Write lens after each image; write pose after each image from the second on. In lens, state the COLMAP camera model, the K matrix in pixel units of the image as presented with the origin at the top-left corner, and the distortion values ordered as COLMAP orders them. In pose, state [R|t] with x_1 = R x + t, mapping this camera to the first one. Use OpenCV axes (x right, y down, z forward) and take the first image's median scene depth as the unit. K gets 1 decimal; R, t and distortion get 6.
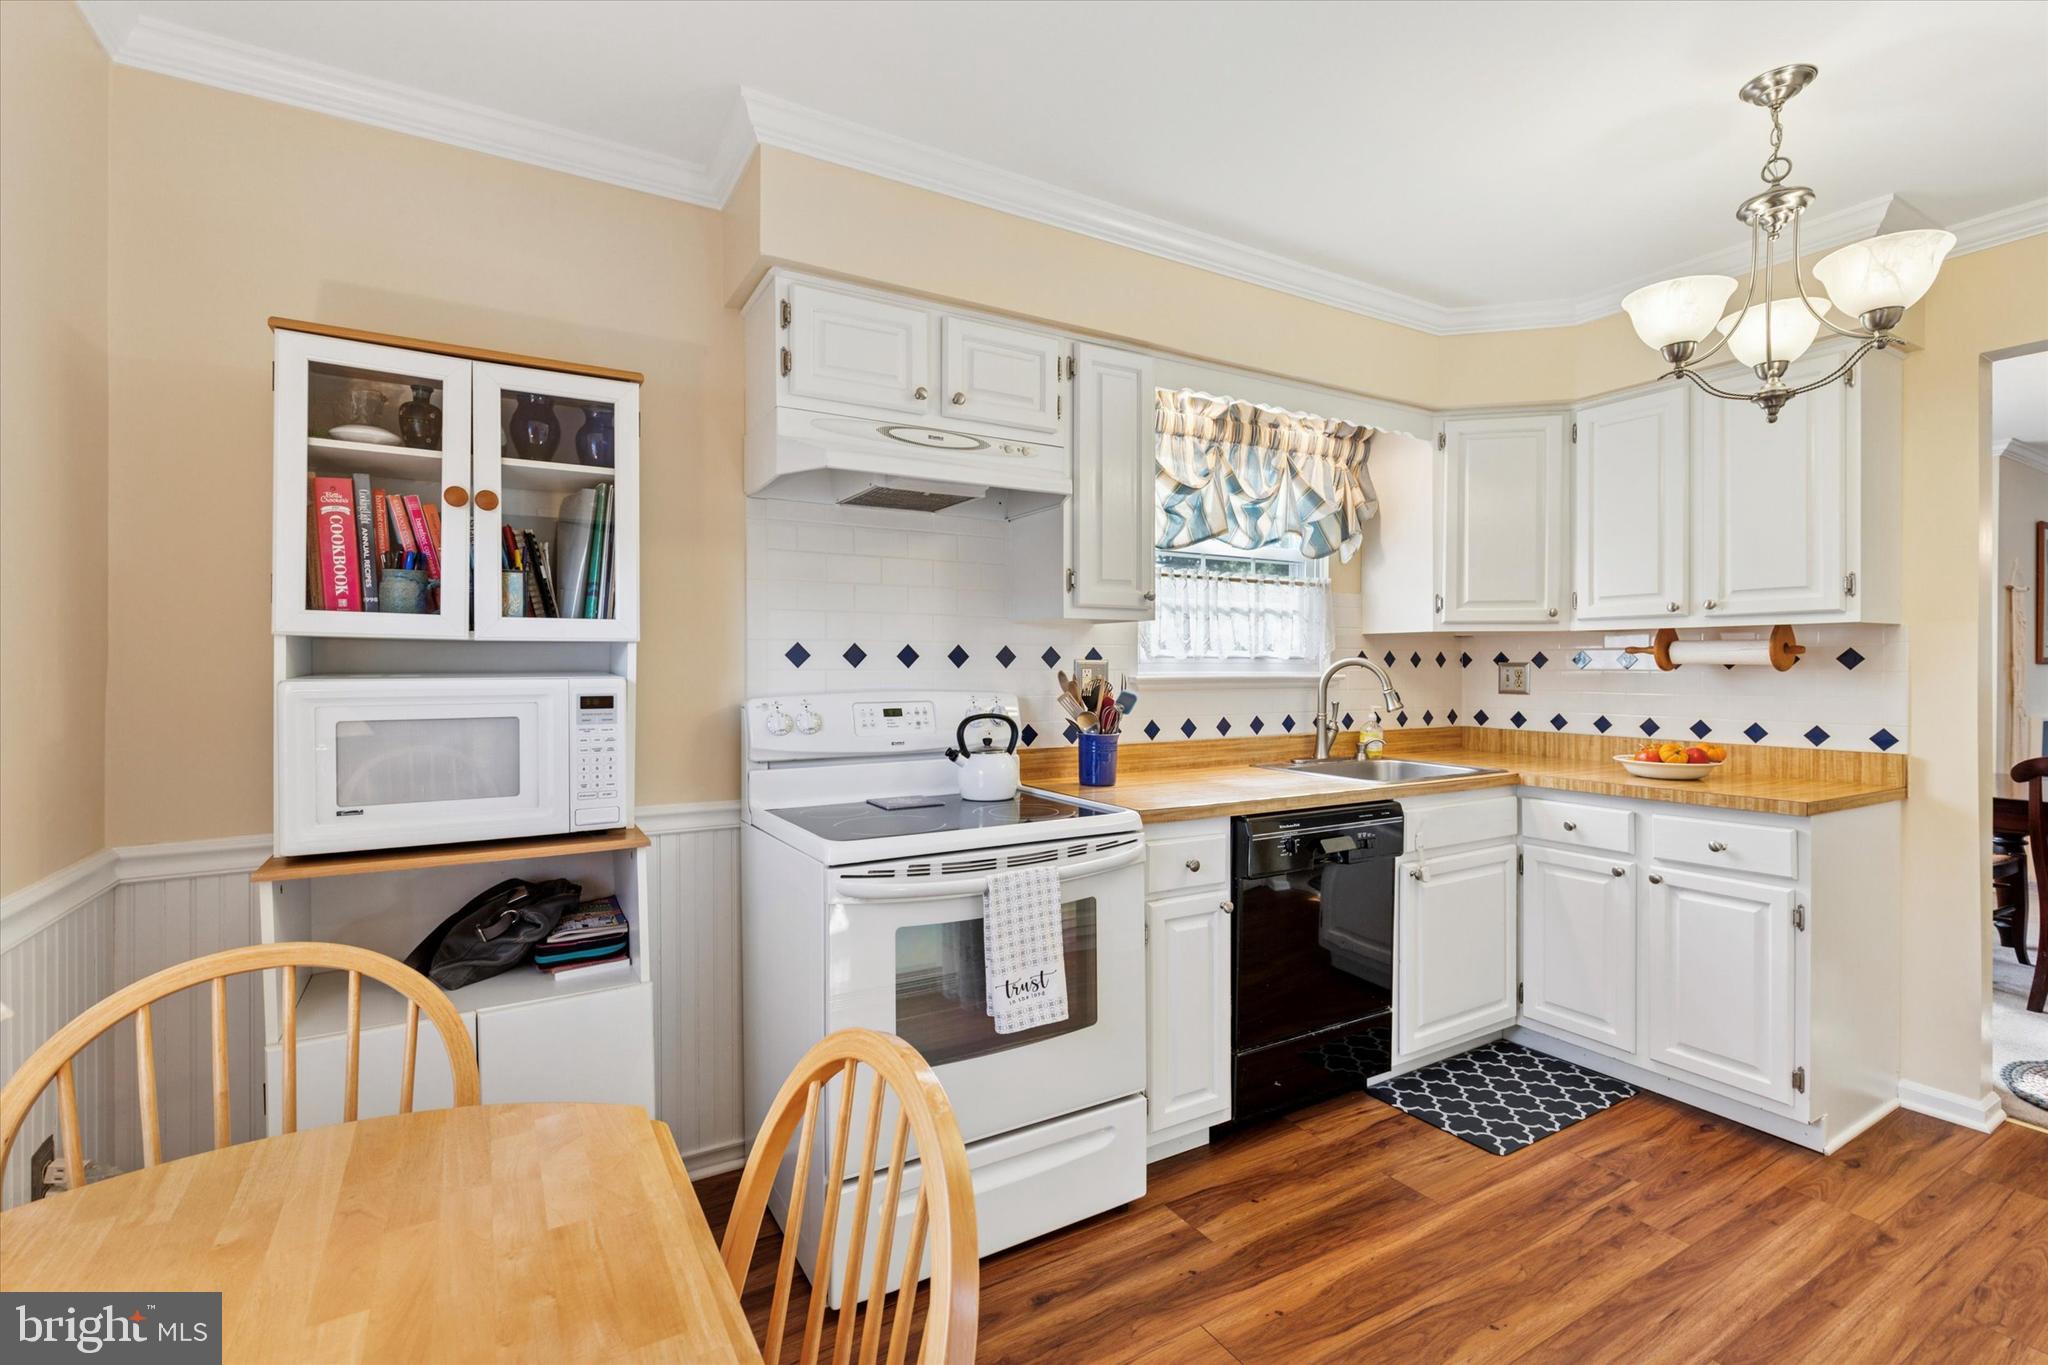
lens RADIAL K [[936.7, 0, 1023.8], [0, 936.7, 680.7], [0, 0, 1]] dist [0.003161, 0.000589]
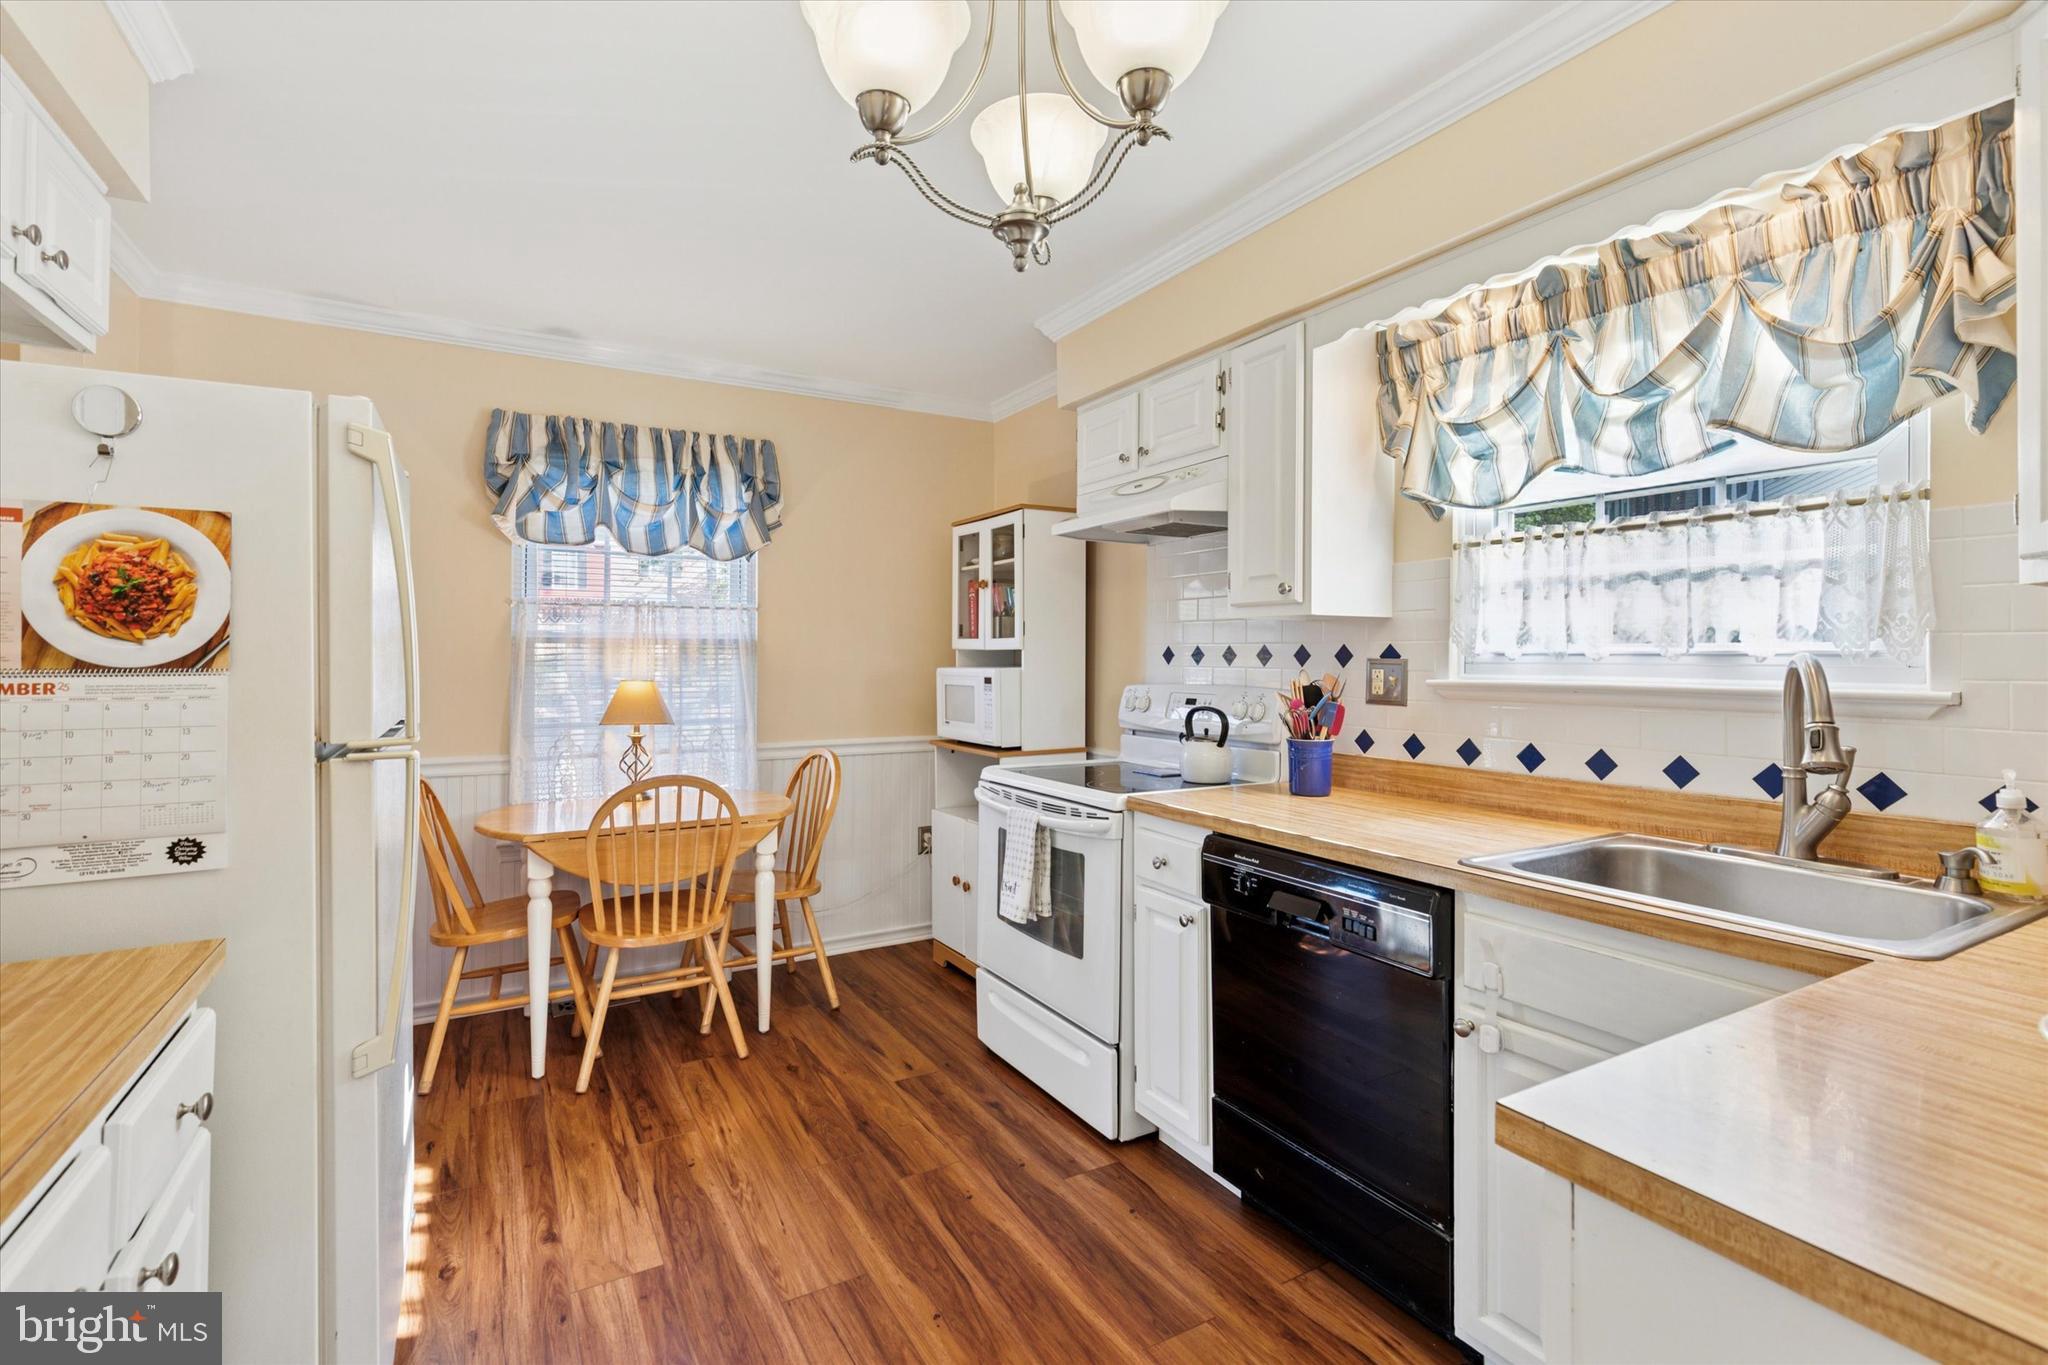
lens RADIAL K [[936.7, 0, 1015.1], [0, 936.7, 662.4], [0, 0, 1]] dist [0.003161, 0.000589]
pose [[-0.022343, 0.003408, -0.999745, 1.105702], [-0.021537, 0.999760, 0.003889, -0.017472], [0.999518, 0.021618, -0.022264, 0.799968]]
